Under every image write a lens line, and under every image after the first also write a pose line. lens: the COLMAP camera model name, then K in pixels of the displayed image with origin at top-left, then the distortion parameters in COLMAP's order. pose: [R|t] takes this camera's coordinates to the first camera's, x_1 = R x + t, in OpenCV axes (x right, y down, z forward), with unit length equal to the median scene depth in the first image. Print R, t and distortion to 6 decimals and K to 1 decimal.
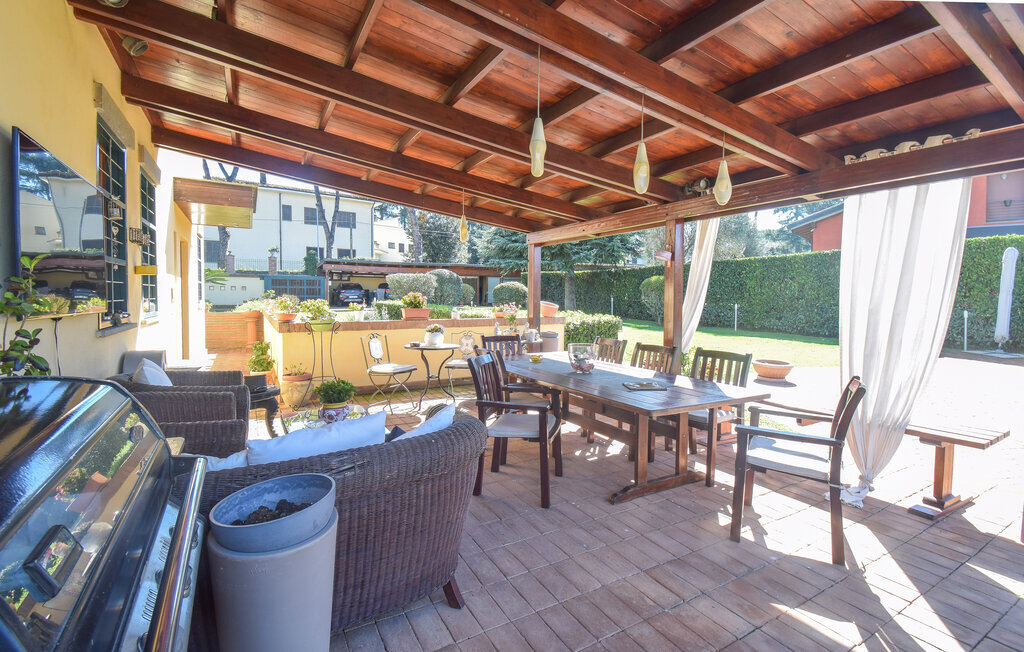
lens RADIAL K [[523.9, 0, 512.0], [0, 523.9, 326.0], [0, 0, 1]] dist [0.000204, 0.000038]
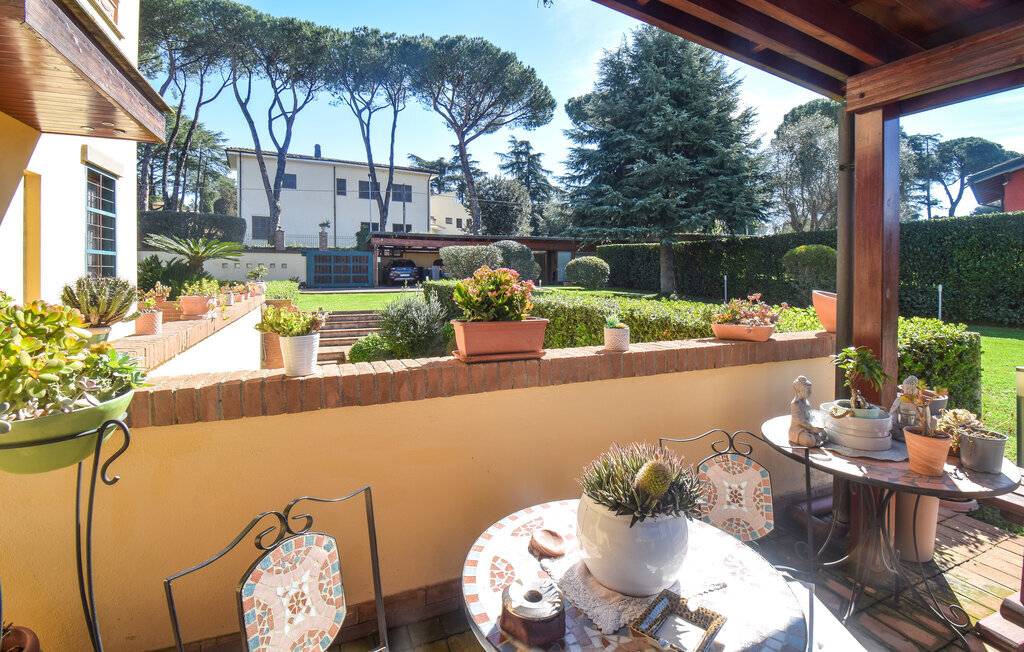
lens RADIAL K [[488.1, 0, 512.0], [0, 488.1, 326.0], [0, 0, 1]] dist [-0.000854, -0.000246]
pose [[0.994866, 0.007671, -0.100910, -0.036122], [-0.002543, 0.998703, 0.050849, -0.010907], [0.101169, -0.050331, 0.993595, 0.175567]]
